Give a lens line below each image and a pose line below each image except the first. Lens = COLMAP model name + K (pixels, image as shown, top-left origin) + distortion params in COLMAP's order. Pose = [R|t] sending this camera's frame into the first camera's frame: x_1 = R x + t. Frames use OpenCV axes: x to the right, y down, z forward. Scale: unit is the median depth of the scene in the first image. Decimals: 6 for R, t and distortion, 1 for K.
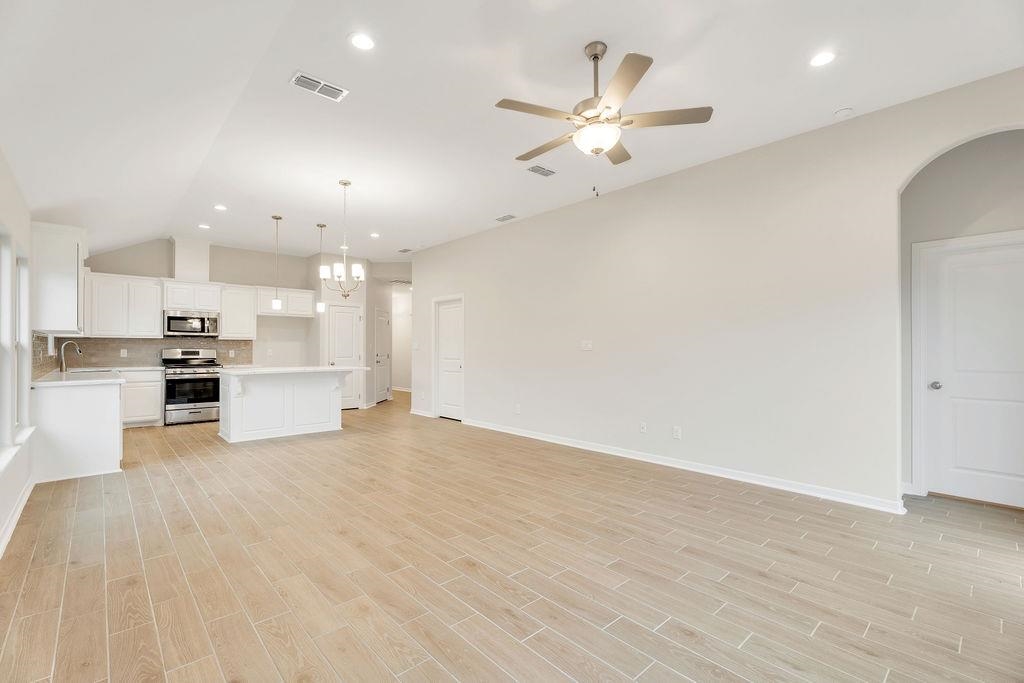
lens RADIAL K [[470.5, 0, 507.4], [0, 470.5, 348.1], [0, 0, 1]] dist [-0.000213, -0.000269]
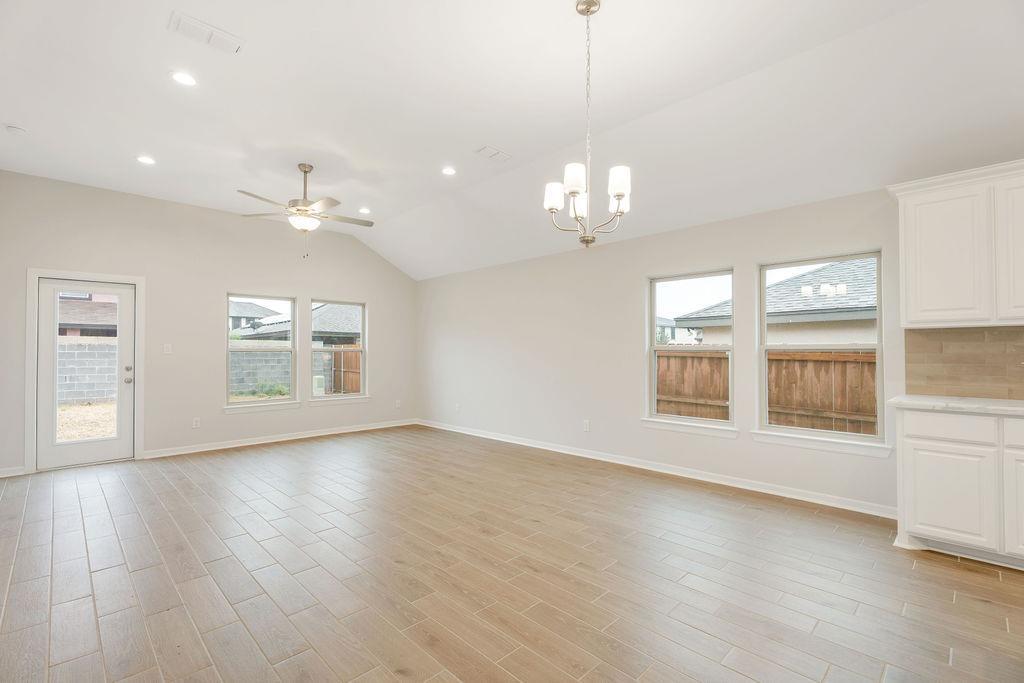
lens RADIAL K [[470.5, 0, 507.4], [0, 470.5, 348.1], [0, 0, 1]] dist [-0.000213, -0.000269]
pose [[-0.999083, -0.002919, -0.042705, -0.157549], [-0.002481, 0.999944, -0.010316, 0.000556], [0.042733, -0.010201, -0.999034, 0.952163]]
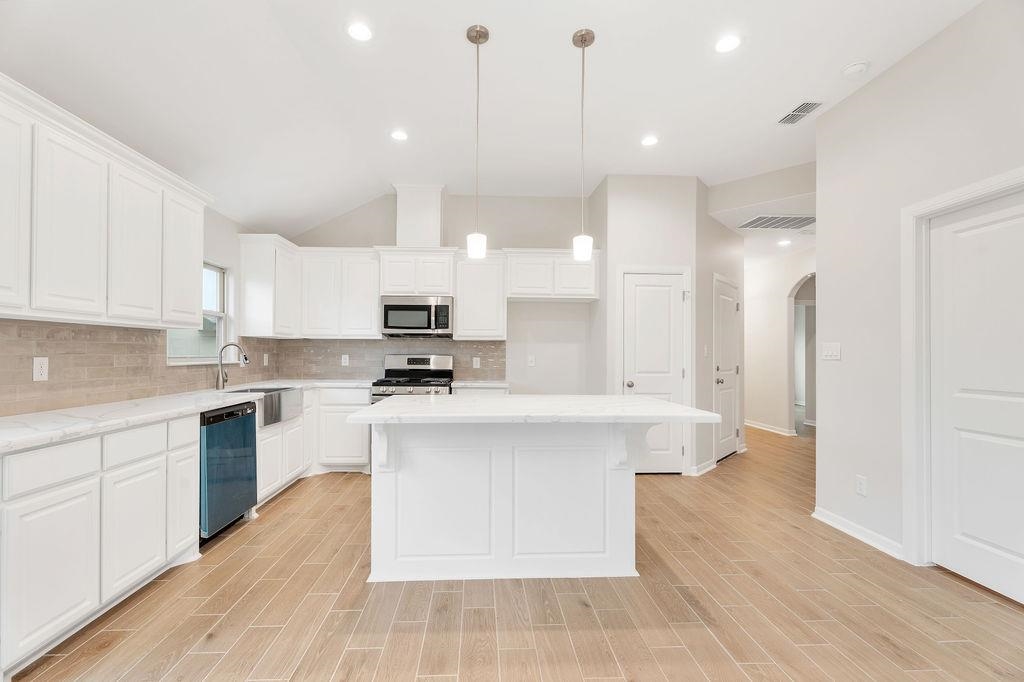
lens RADIAL K [[470.5, 0, 507.4], [0, 470.5, 347.6], [0, 0, 1]] dist [-0.000213, -0.000269]
pose [[0.789297, -0.003902, -0.613999, -0.178902], [-0.003159, 0.999941, -0.010416, -0.002064], [0.614003, 0.010161, 0.789238, 0.567971]]
